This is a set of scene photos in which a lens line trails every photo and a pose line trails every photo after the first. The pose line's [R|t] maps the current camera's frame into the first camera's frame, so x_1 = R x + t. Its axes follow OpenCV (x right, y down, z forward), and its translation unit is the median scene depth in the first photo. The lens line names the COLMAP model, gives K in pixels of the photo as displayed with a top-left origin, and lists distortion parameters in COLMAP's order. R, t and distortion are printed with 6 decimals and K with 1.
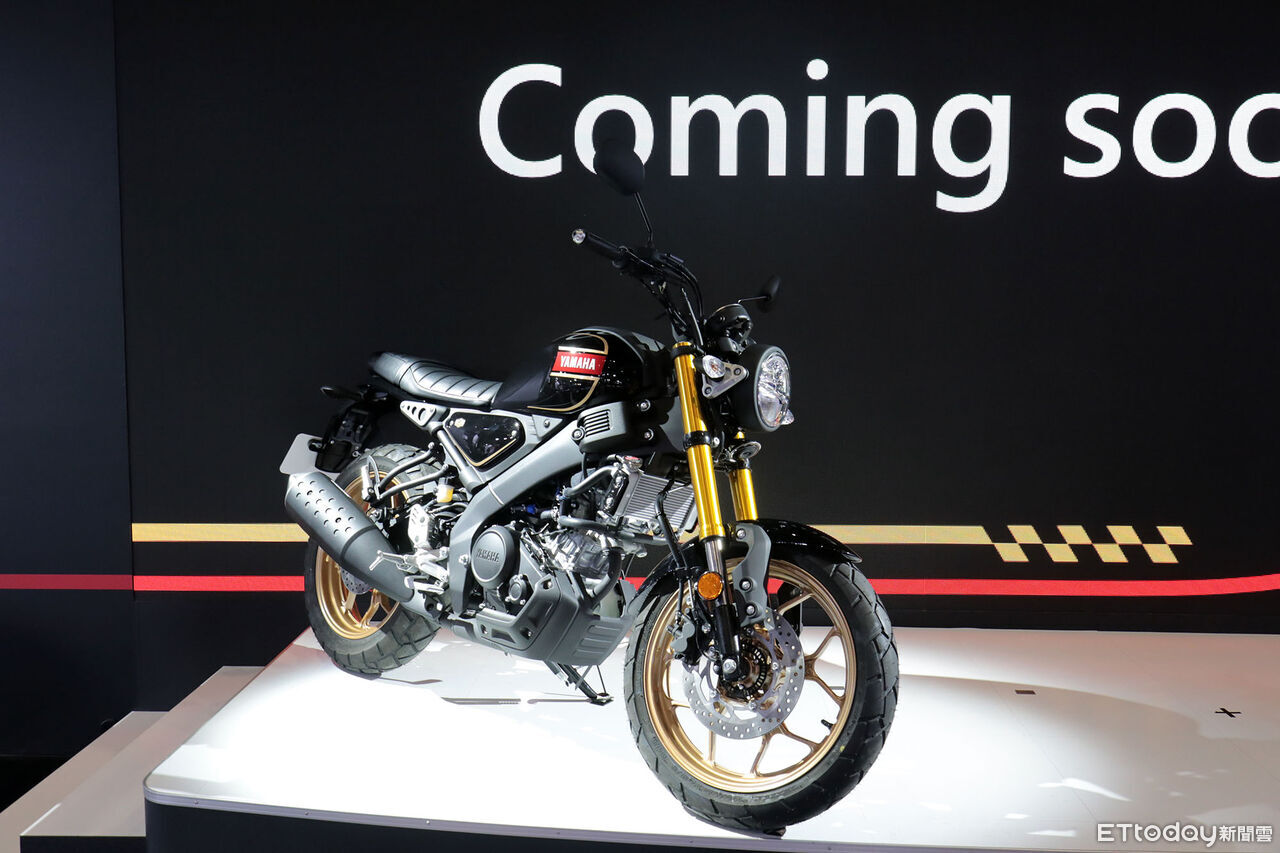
lens RADIAL K [[1197.2, 0, 640.0], [0, 1197.2, 426.5], [0, 0, 1]] dist [0.012187, 0.005282]
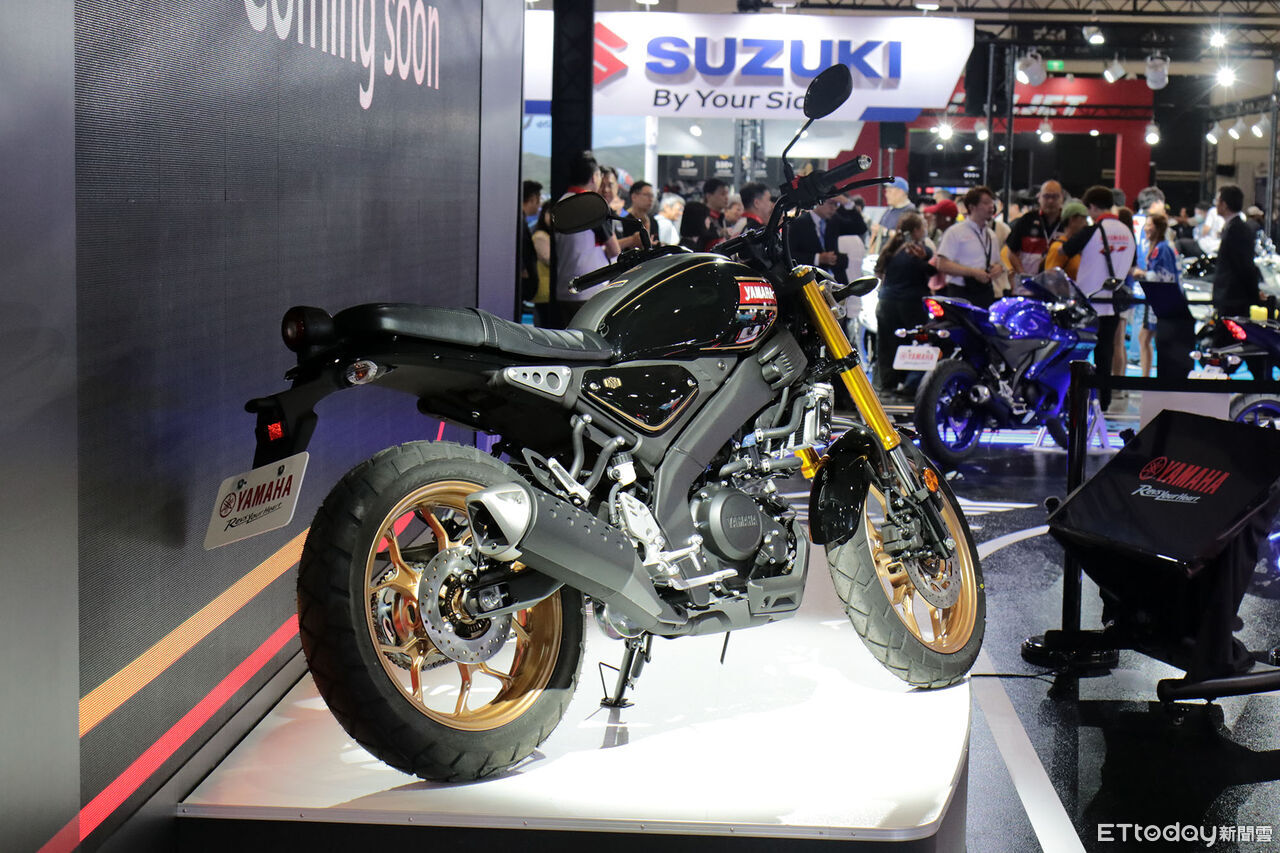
lens RADIAL K [[2414.5, 0, 640.0], [0, 2414.5, 426.5], [0, 0, 1]] dist [-0.017958, -0.020564]
pose [[0.021596, -0.092923, 0.995439, -1.846627], [0.091205, 0.991703, 0.090595, -0.124375], [-0.995598, 0.088832, 0.029892, 1.009128]]
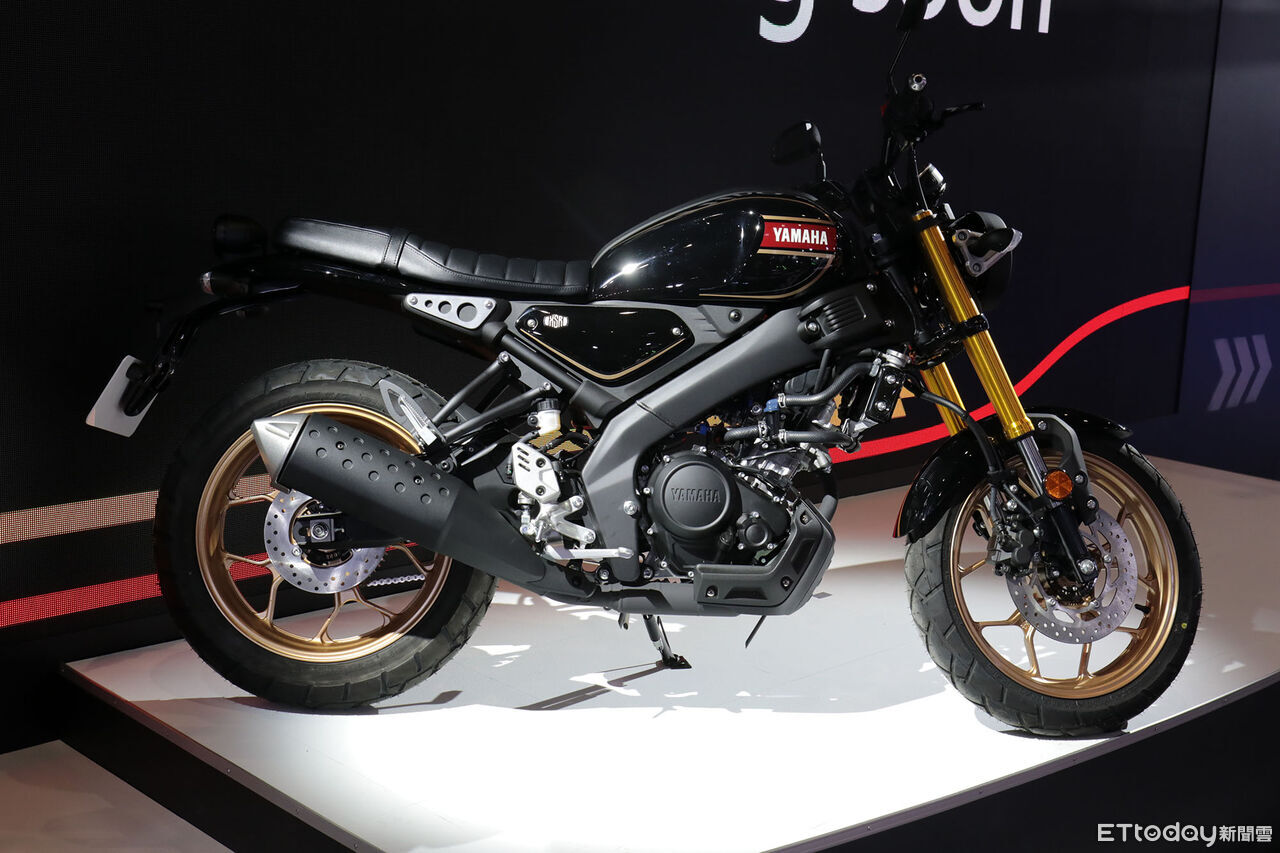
lens RADIAL K [[1575.5, 0, 640.0], [0, 1575.5, 426.5], [0, 0, 1]] dist [0.104250, -0.000360]
pose [[0.695239, -0.109579, 0.710376, -0.848134], [0.036777, 0.992440, 0.117094, -0.052867], [-0.717837, -0.055283, 0.694013, 0.333816]]
